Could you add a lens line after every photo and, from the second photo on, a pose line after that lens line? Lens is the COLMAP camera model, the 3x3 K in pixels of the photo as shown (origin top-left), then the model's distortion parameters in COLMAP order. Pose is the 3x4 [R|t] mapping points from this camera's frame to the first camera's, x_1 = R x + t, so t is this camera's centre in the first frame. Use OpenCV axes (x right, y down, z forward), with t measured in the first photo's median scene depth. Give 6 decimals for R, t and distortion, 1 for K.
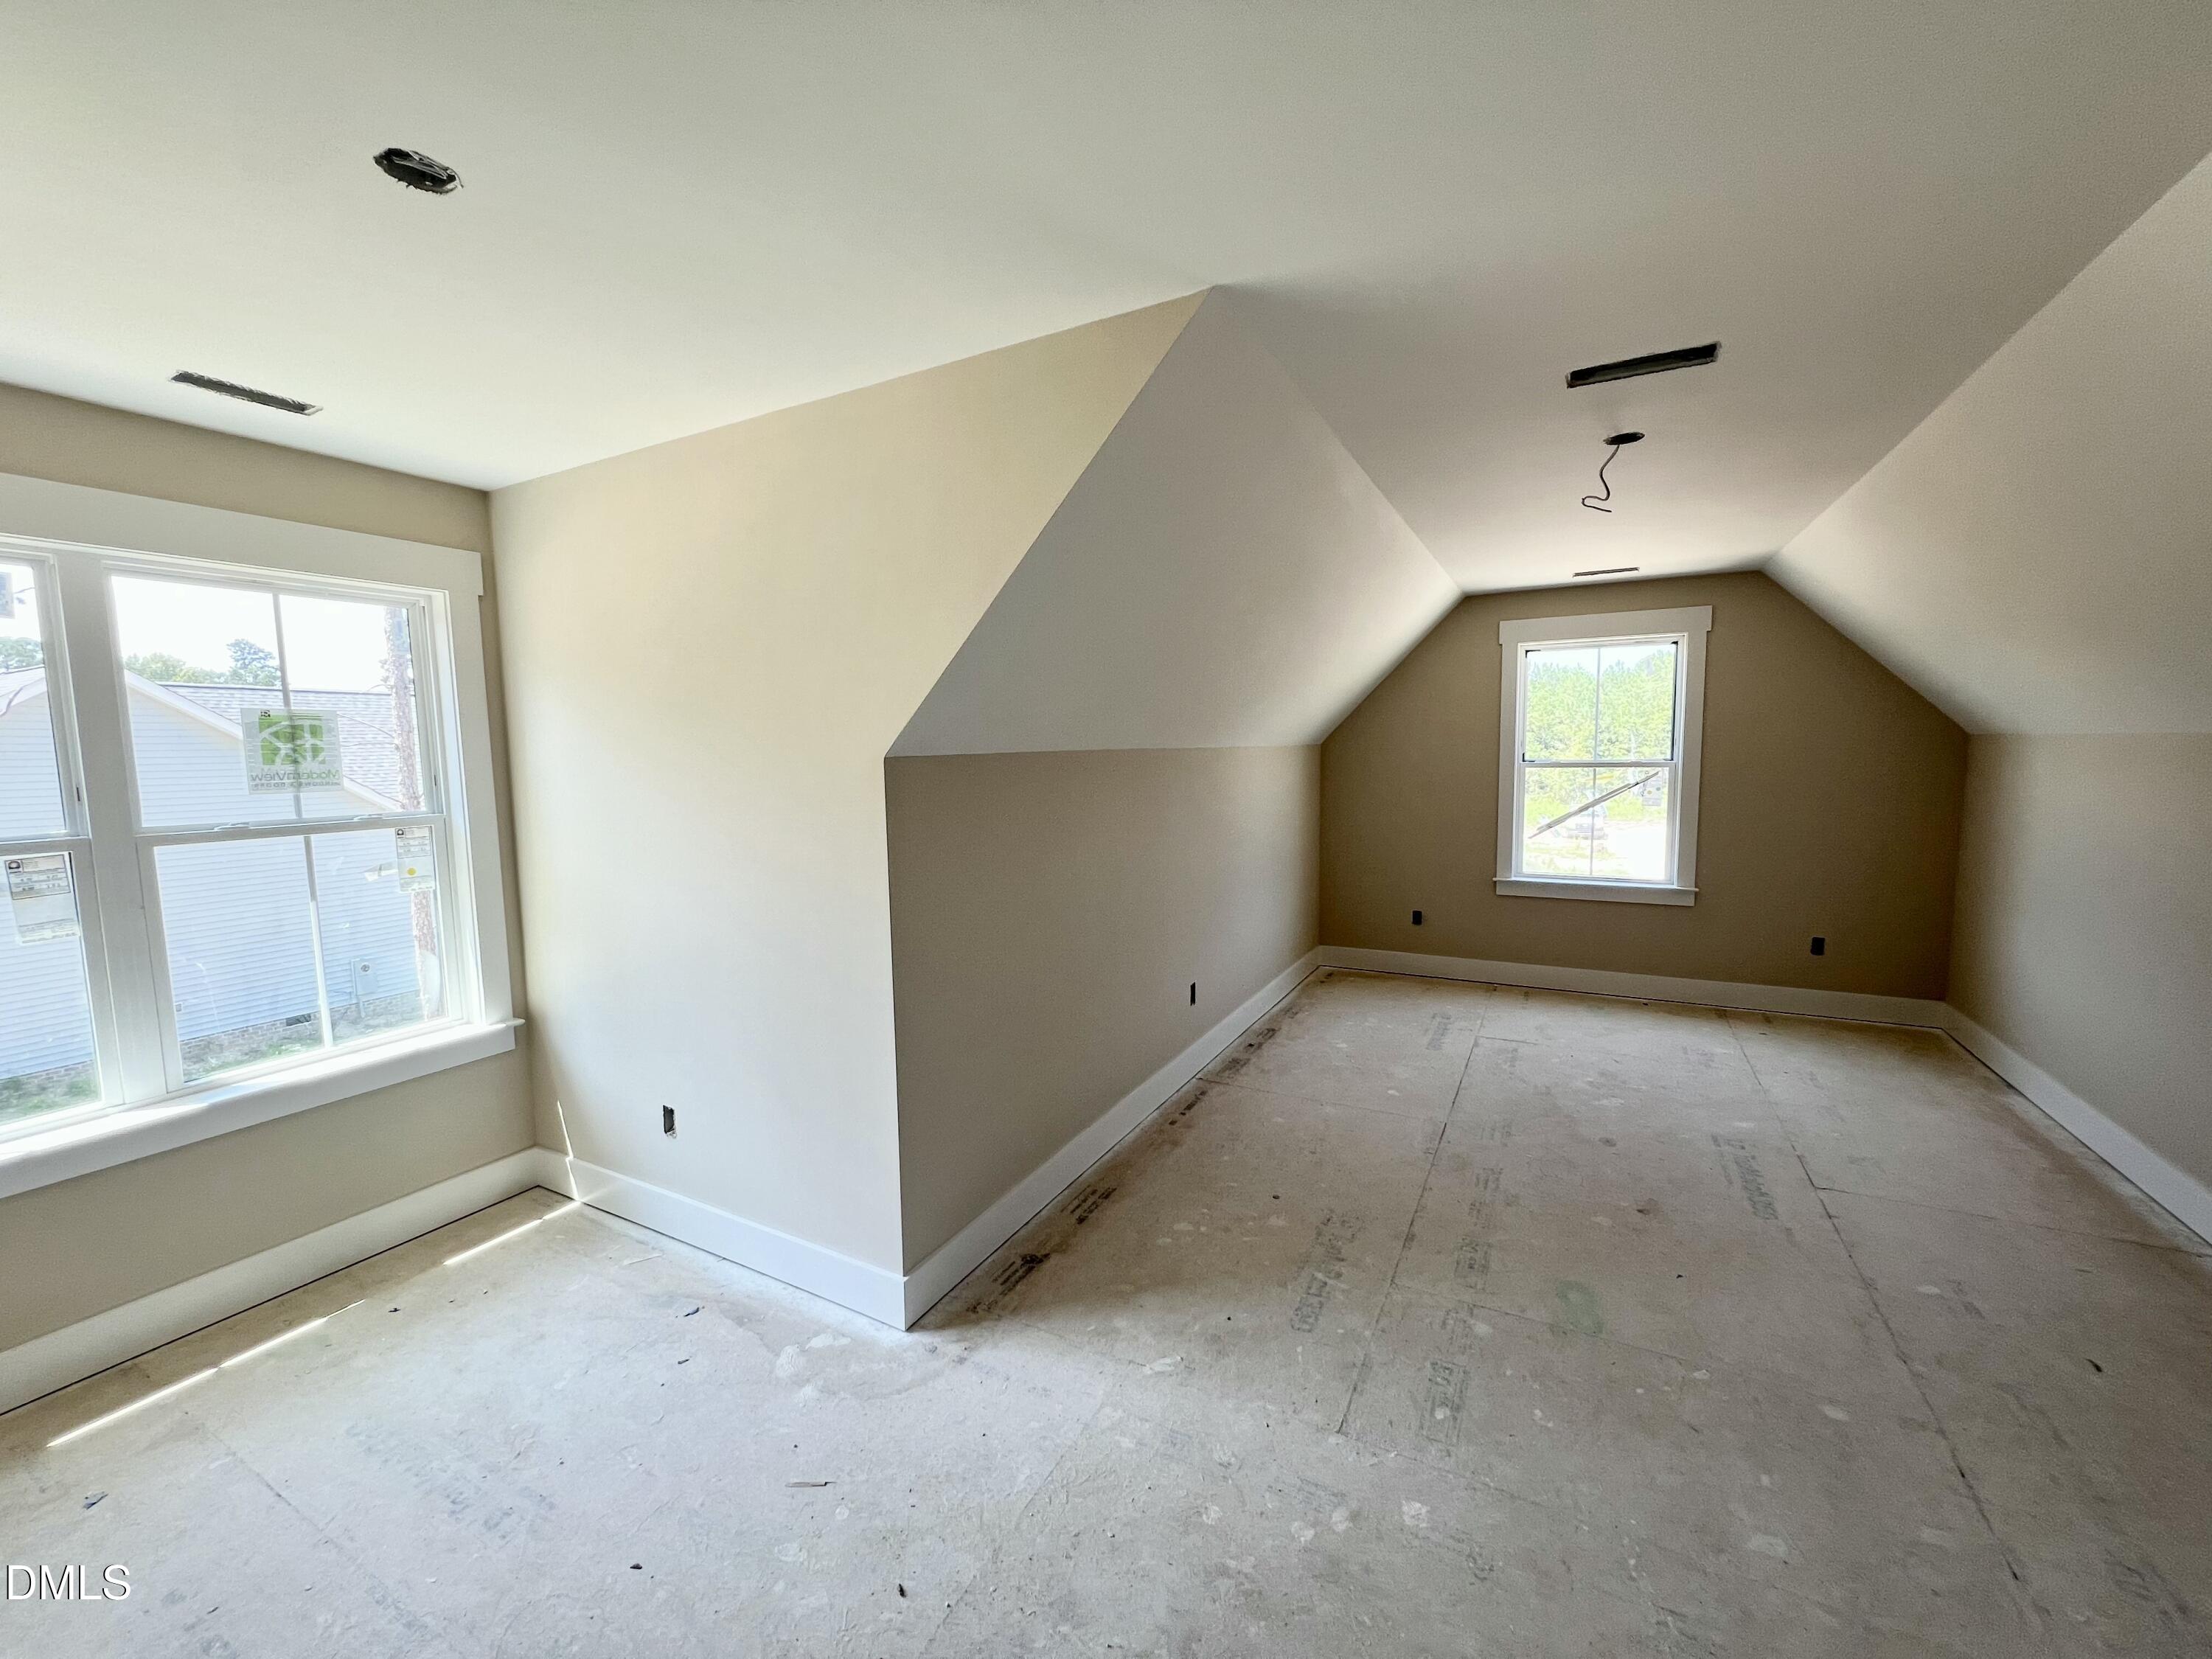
lens RADIAL K [[885.4, 0, 1106.0], [0, 885.4, 829.5], [0, 0, 1]] dist [-0.001395, -0.000075]
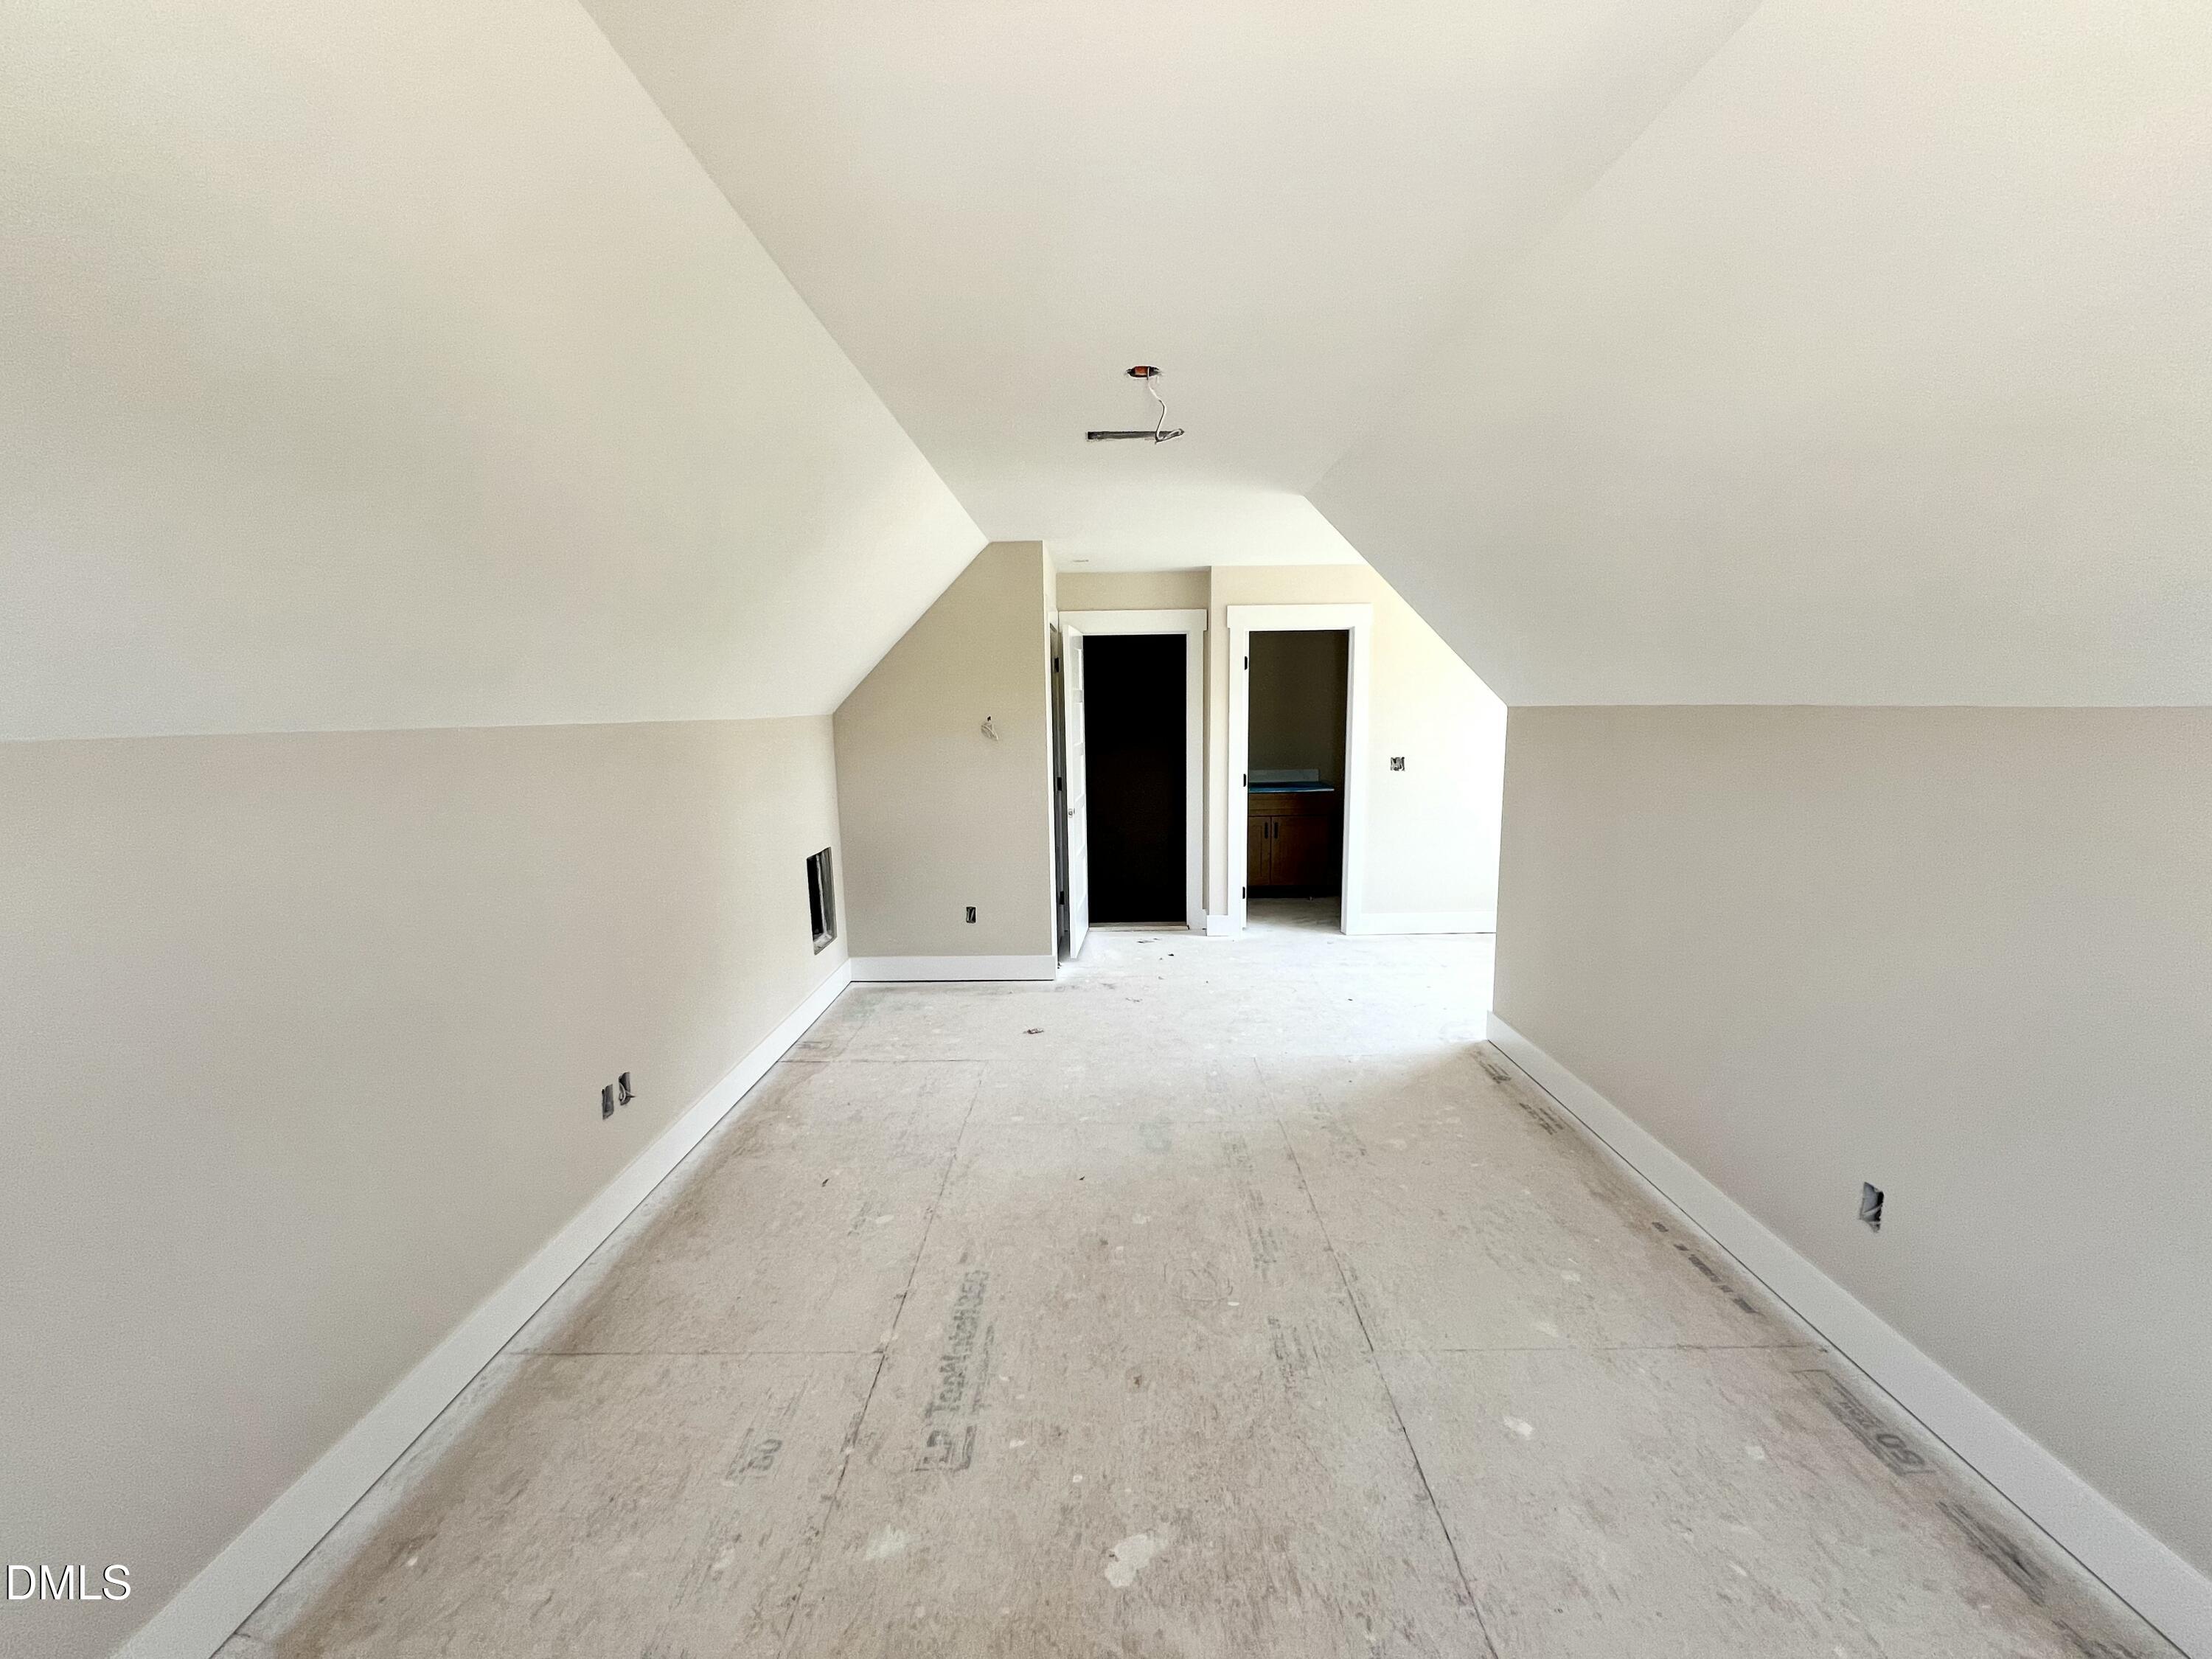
lens RADIAL K [[876.4, 0, 1106.0], [0, 876.4, 829.5], [0, 0, 1]] dist [-0.000274, 0.000022]
pose [[-0.885431, 0.094995, -0.454958, 0.972006], [-0.012907, 0.973486, 0.228384, -0.179707], [0.464591, 0.208090, -0.860729, 1.686000]]
